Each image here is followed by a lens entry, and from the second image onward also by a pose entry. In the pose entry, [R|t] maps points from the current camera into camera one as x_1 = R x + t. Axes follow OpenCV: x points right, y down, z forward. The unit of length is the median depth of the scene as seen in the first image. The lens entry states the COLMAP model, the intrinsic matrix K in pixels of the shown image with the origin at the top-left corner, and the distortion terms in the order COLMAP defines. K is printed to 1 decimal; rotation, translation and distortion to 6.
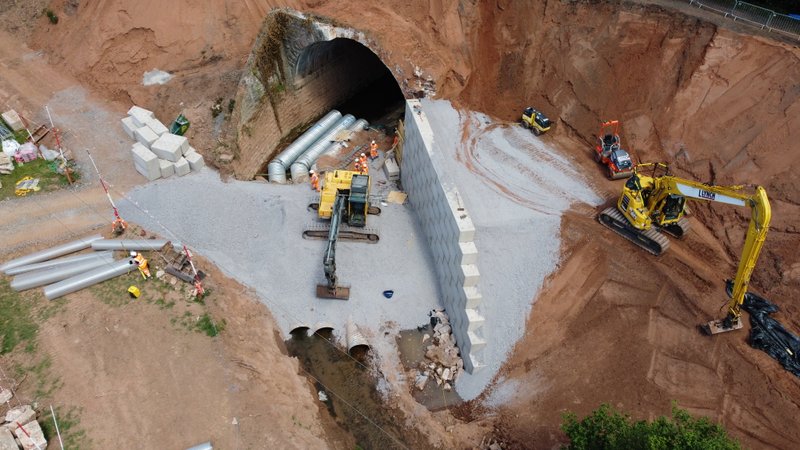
lens RADIAL K [[605.2, 0, 401.4], [0, 605.2, 226.5], [0, 0, 1]] dist [-0.005133, -0.007128]
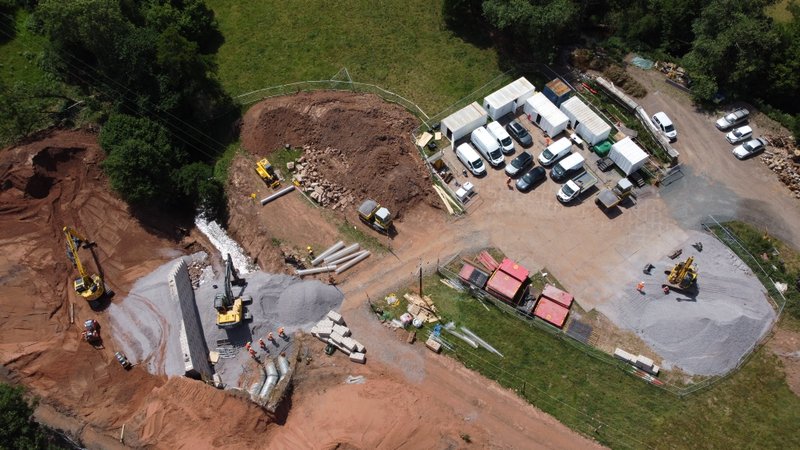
lens RADIAL K [[605.2, 0, 400.3], [0, 605.2, 227.9], [0, 0, 1]] dist [-0.005133, -0.007128]
pose [[-0.987262, 0.147794, -0.058913, -0.566199], [-0.087186, -0.192810, 0.977355, -1.988237], [0.133088, 0.970042, 0.203240, 0.368770]]
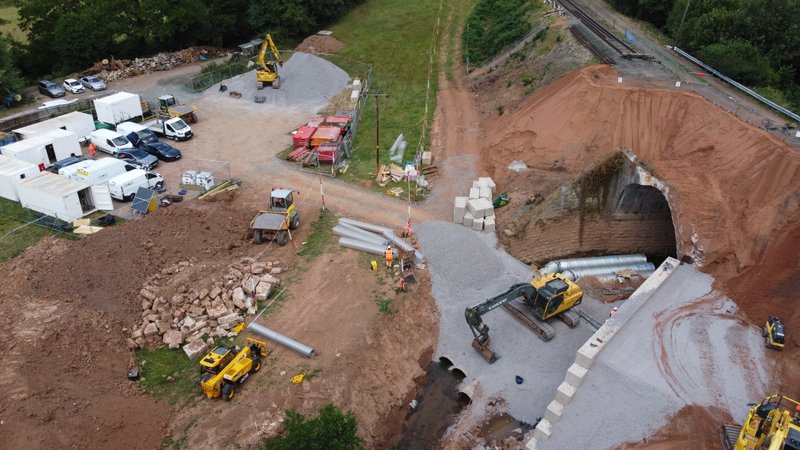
lens RADIAL K [[605.2, 0, 396.8], [0, 605.2, 223.8], [0, 0, 1]] dist [-0.005133, -0.007128]
pose [[0.587975, 0.387190, -0.710190, 0.474115], [-0.548226, 0.836328, 0.002076, -0.005973], [0.594755, 0.388124, 0.704007, -0.016600]]
